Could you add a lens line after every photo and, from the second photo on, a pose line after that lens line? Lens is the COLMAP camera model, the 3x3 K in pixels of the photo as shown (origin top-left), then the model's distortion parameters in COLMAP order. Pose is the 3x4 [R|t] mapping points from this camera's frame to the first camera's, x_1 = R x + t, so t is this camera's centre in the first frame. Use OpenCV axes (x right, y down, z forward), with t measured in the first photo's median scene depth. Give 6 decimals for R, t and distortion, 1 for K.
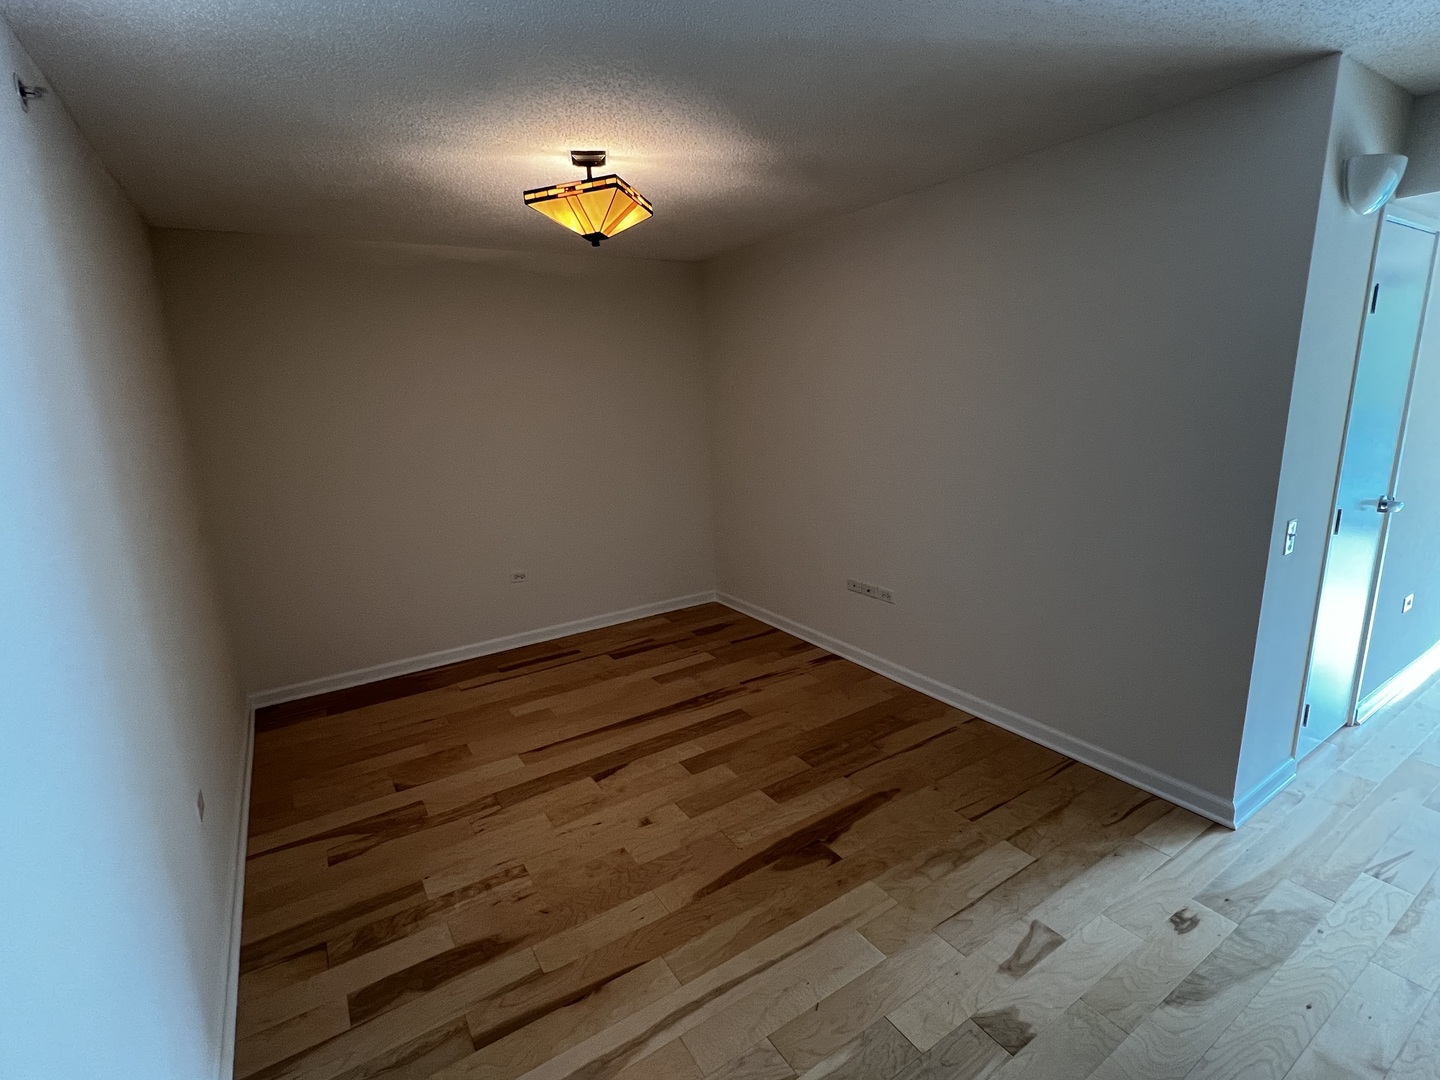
lens RADIAL K [[684.6, 0, 720.0], [0, 684.6, 540.0], [0, 0, 1]] dist [-0.001492, -0.000017]
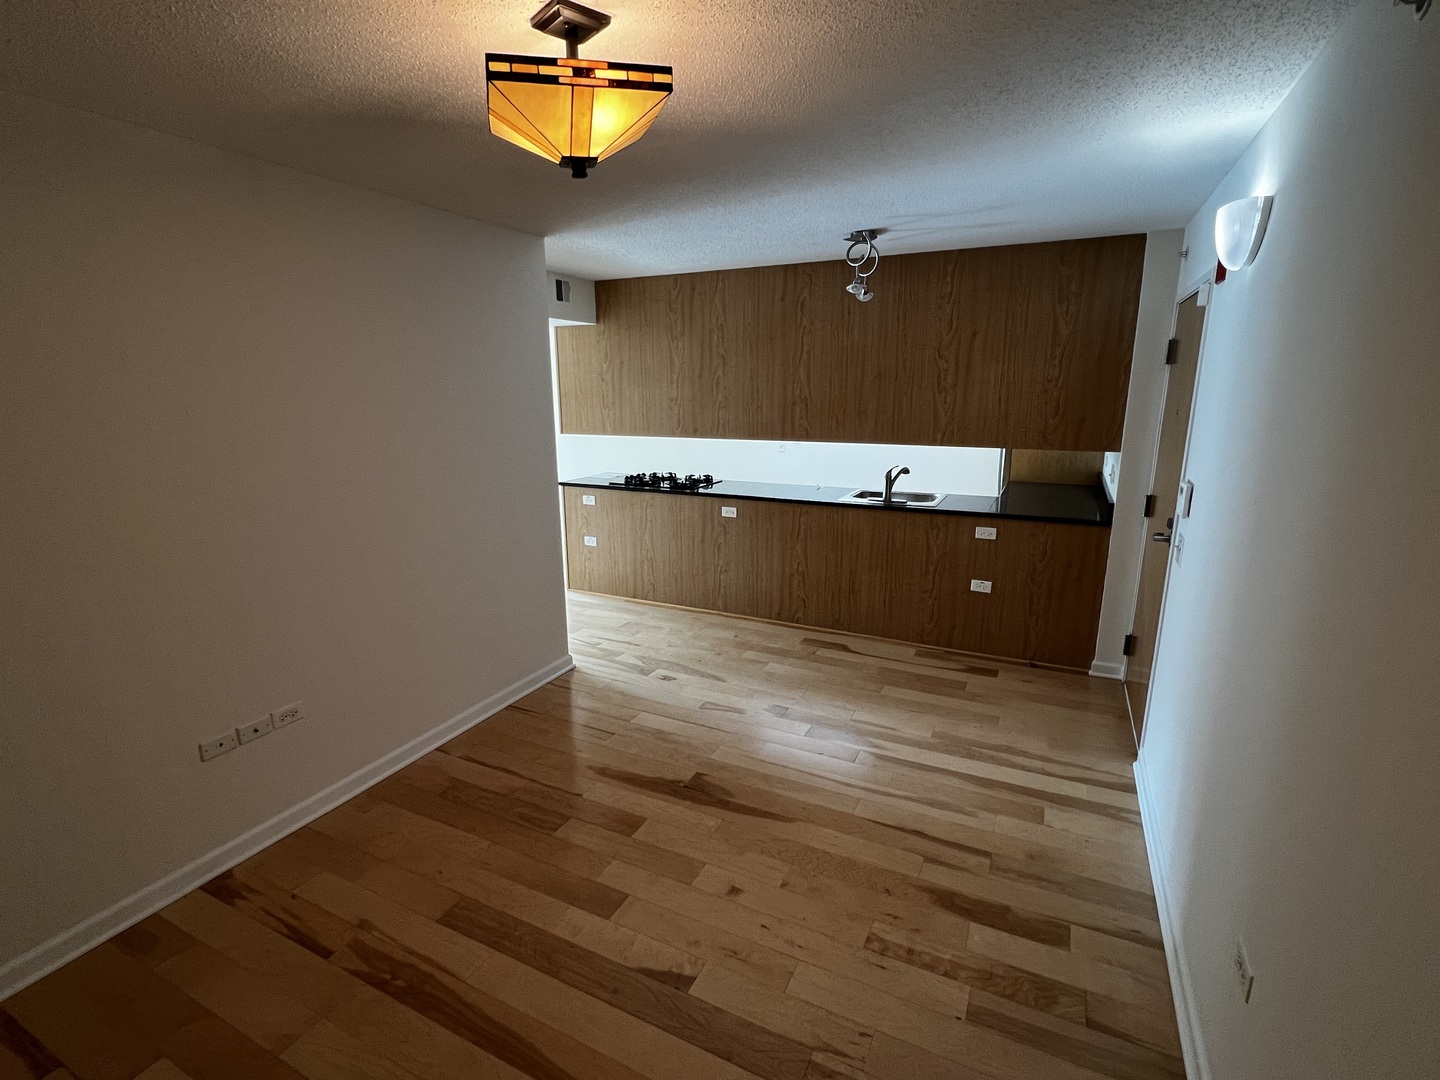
lens RADIAL K [[684.6, 0, 720.0], [0, 684.6, 540.0], [0, 0, 1]] dist [-0.001492, -0.000017]
pose [[-0.512328, -0.150518, 0.845497, -0.875879], [0.212740, 0.931591, 0.294754, -0.316784], [-0.832023, 0.330882, -0.445259, 1.402430]]
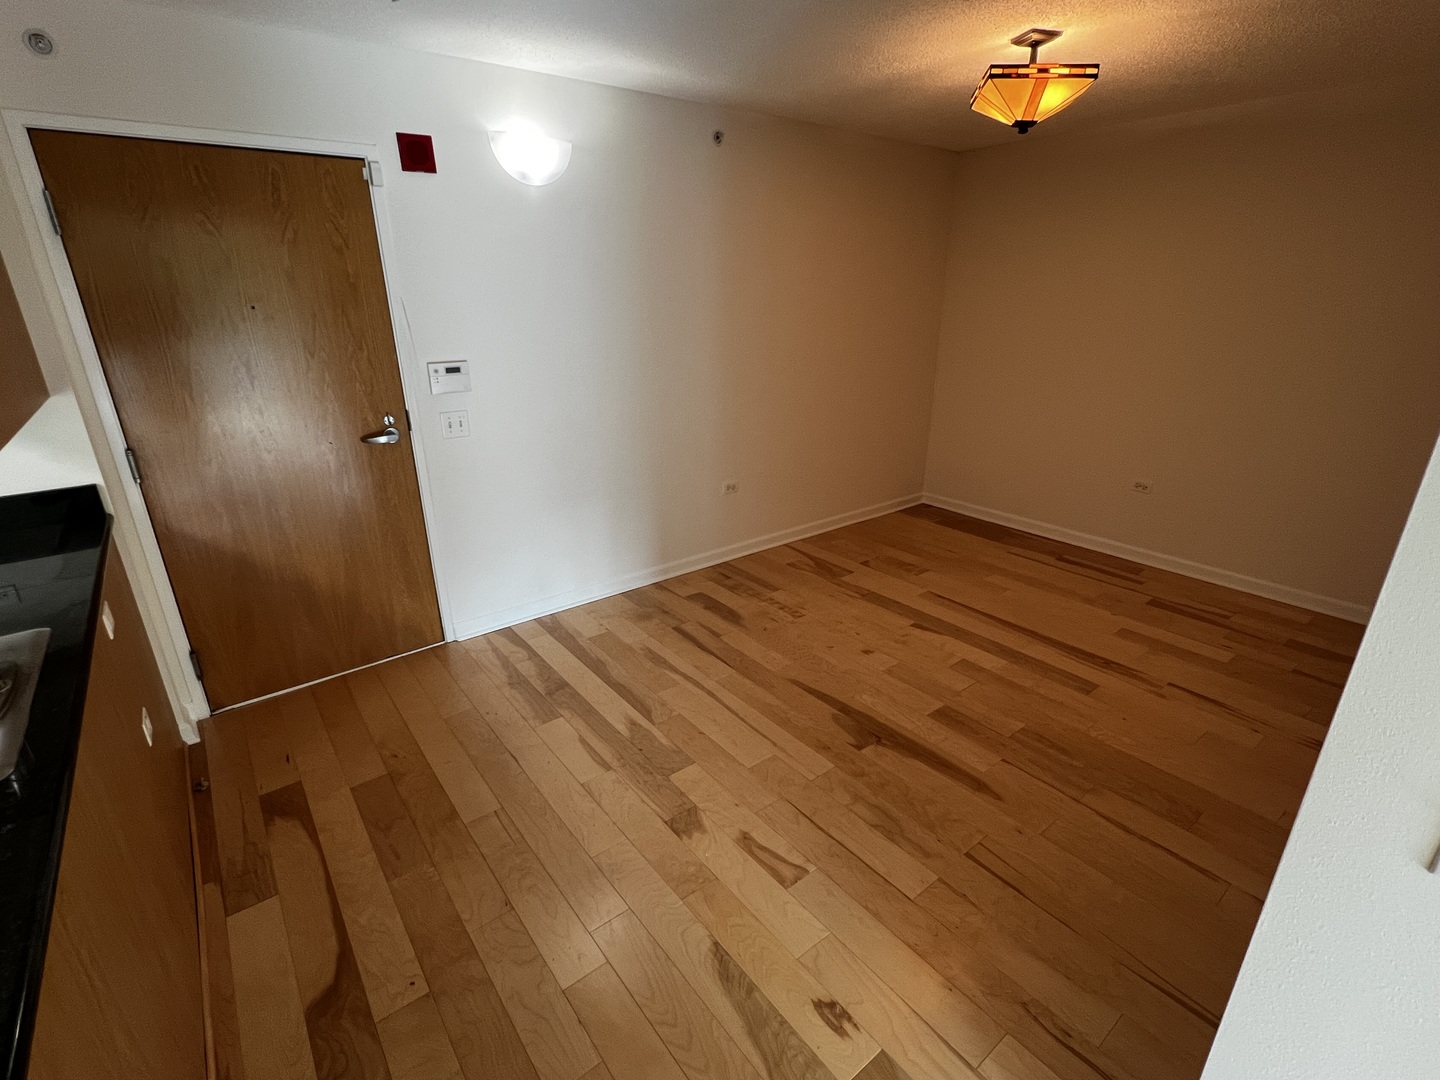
lens RADIAL K [[684.6, 0, 720.0], [0, 684.6, 540.0], [0, 0, 1]] dist [-0.001492, -0.000017]
pose [[0.092071, 0.384838, -0.918380, 1.020916], [-0.216970, 0.907891, 0.358691, -0.171323], [0.971827, 0.166236, 0.167089, 0.558260]]
